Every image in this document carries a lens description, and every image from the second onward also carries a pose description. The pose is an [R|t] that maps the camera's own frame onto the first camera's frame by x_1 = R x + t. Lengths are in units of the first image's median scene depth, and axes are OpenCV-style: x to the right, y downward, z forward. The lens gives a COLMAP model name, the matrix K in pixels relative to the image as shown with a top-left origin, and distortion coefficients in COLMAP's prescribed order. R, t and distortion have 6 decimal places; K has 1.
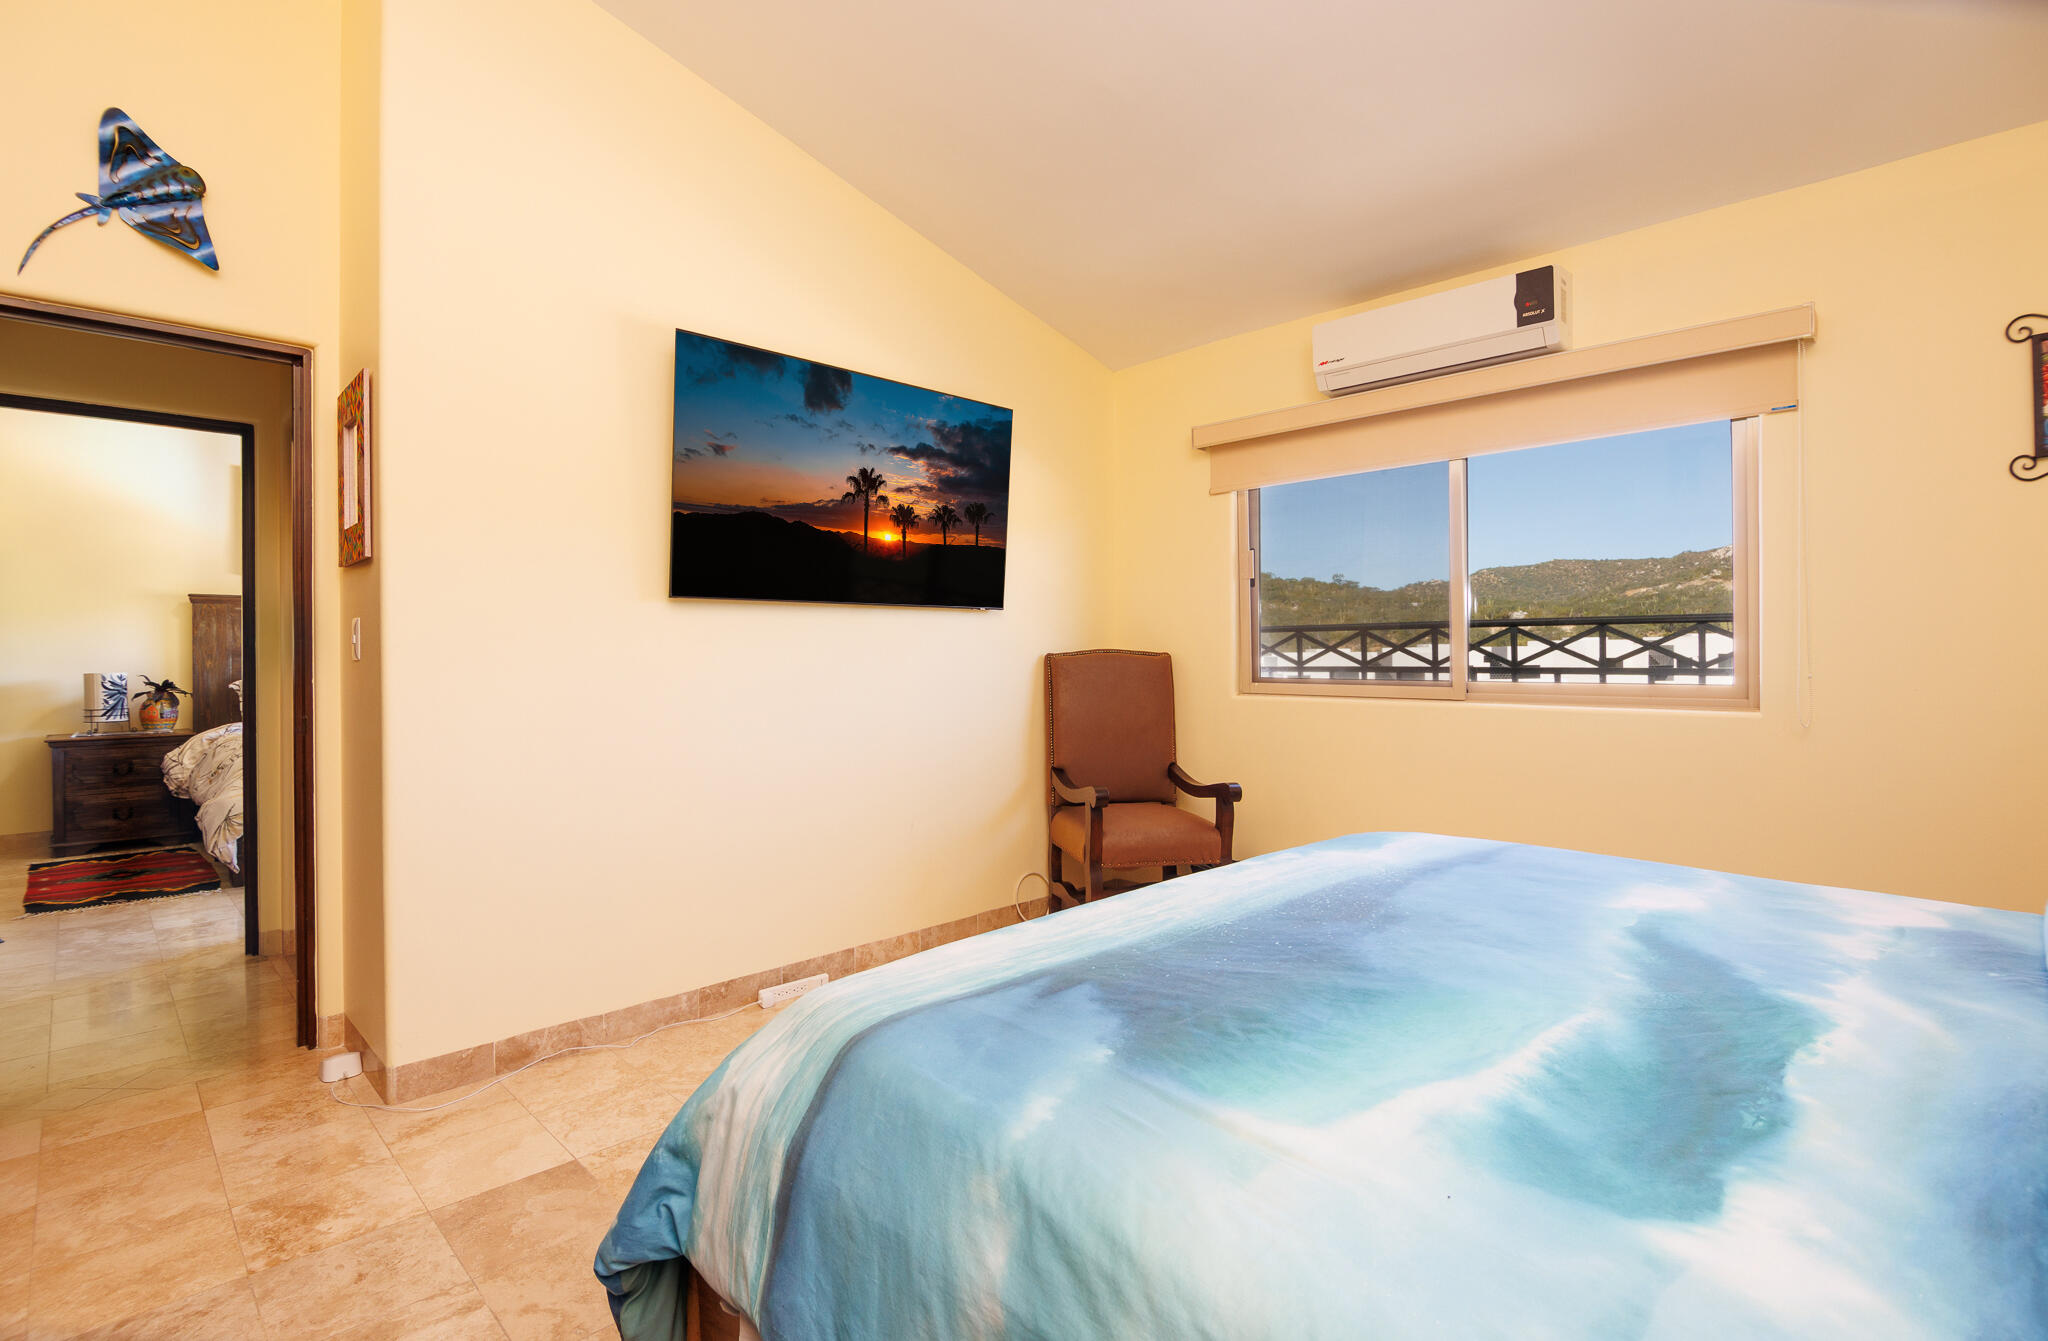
lens RADIAL K [[954.4, 0, 1005.7], [0, 954.4, 656.3], [0, 0, 1]] dist [-0.013107, -0.000154]
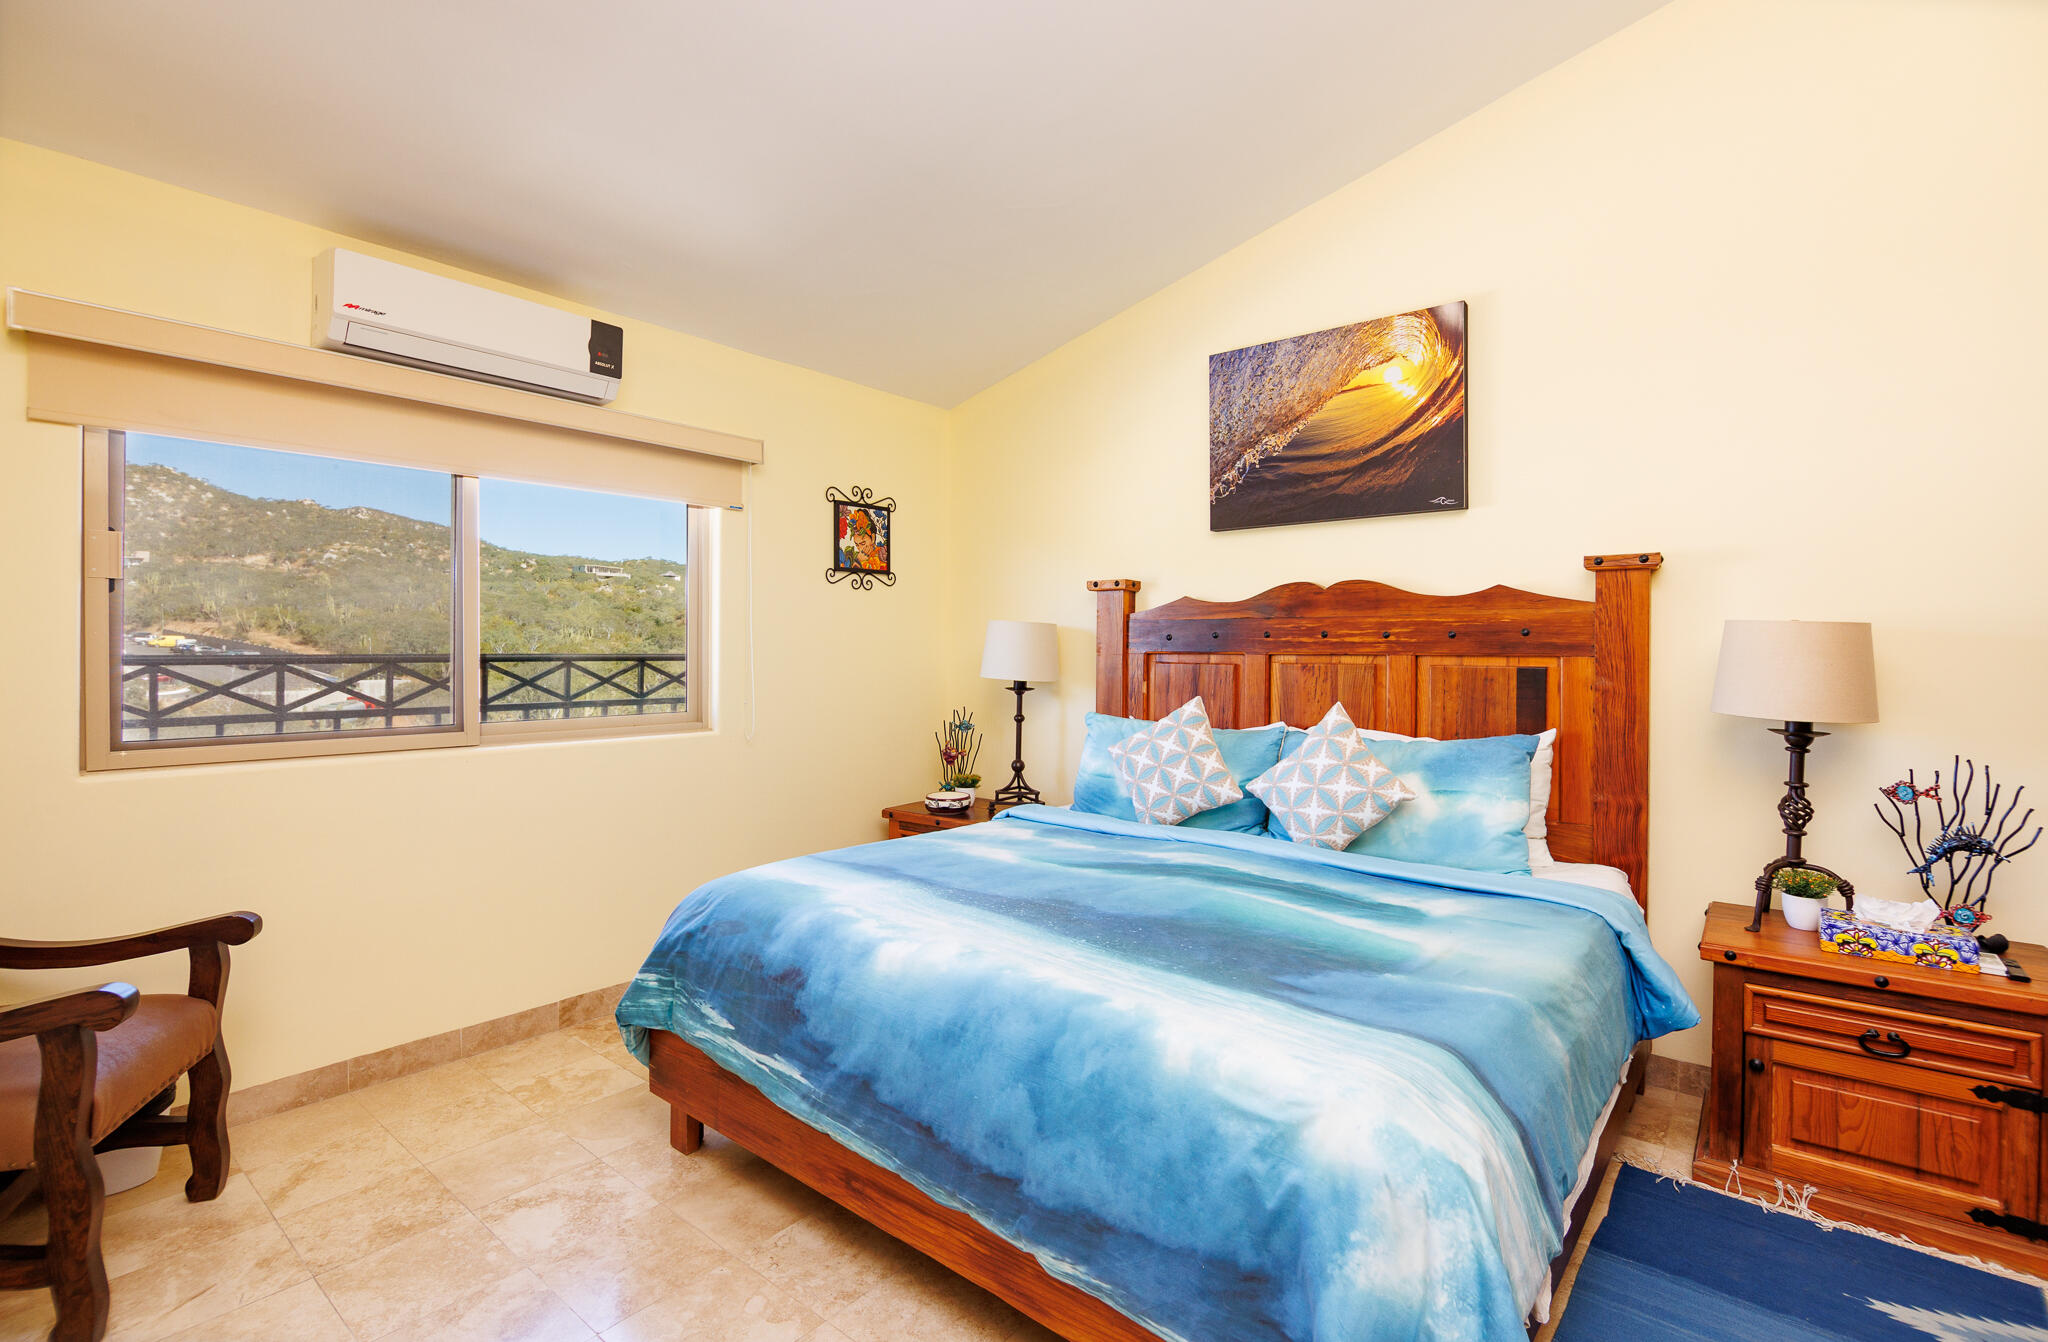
lens RADIAL K [[954.4, 0, 1005.7], [0, 954.4, 656.8], [0, 0, 1]] dist [-0.013107, -0.000154]
pose [[-0.109417, -0.005417, 0.993981, -0.469816], [-0.000487, 0.999985, 0.005396, -0.043028], [-0.993996, 0.000107, -0.109418, 0.603194]]
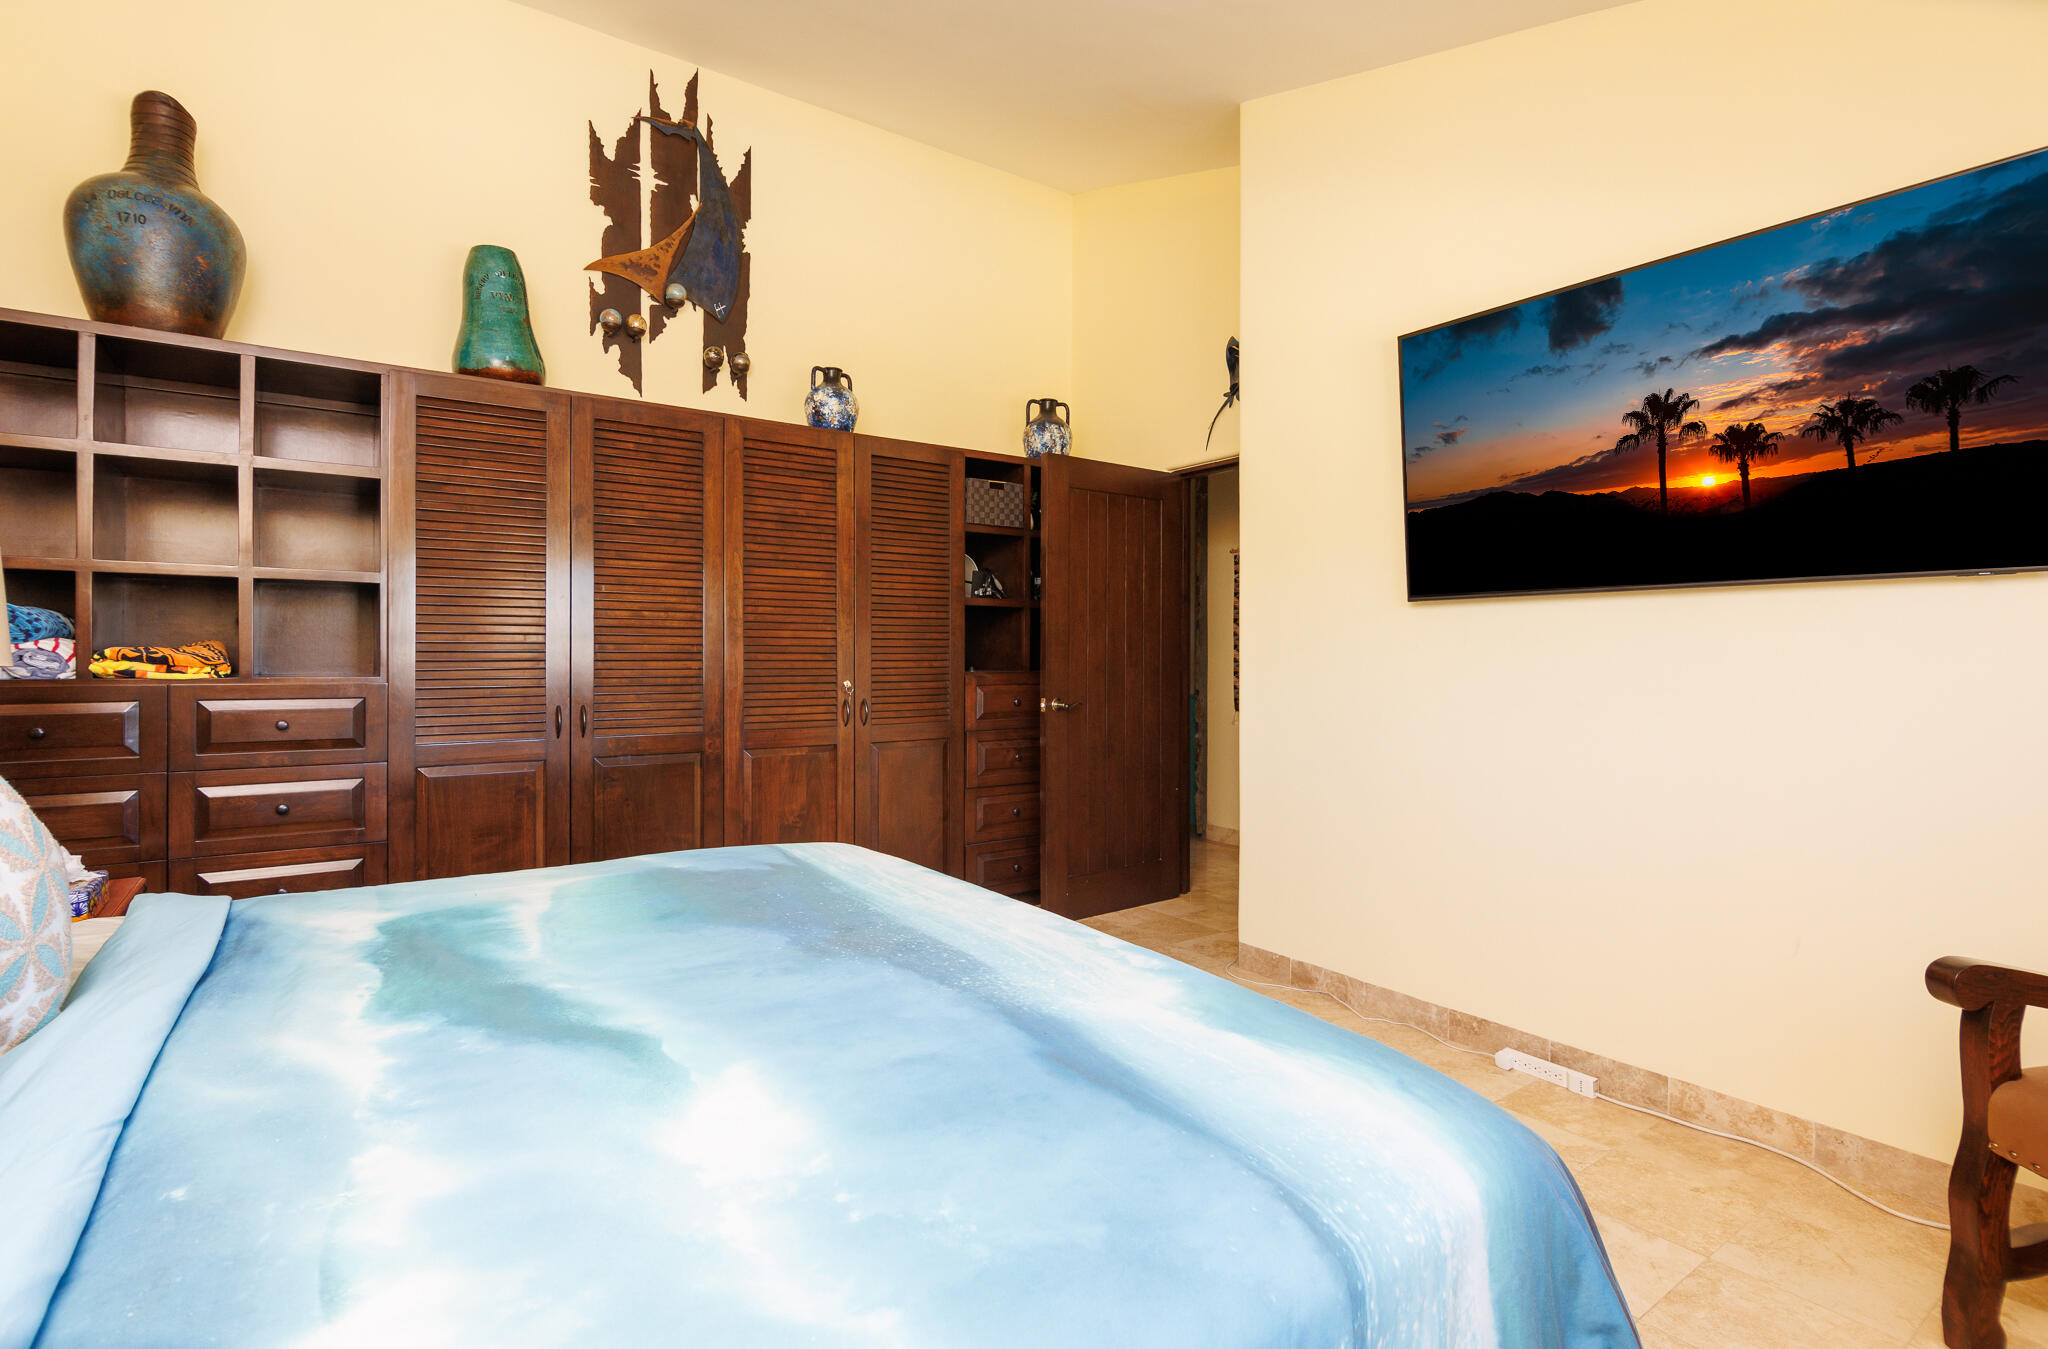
lens RADIAL K [[977.9, 0, 1023.2], [0, 977.9, 598.0], [0, 0, 1]] dist [-0.001272, 0.000107]
pose [[-0.147413, -0.047778, -0.987920, 0.646805], [-0.003031, 0.998850, -0.047855, -0.009178], [0.989070, -0.004060, -0.147388, 0.653612]]
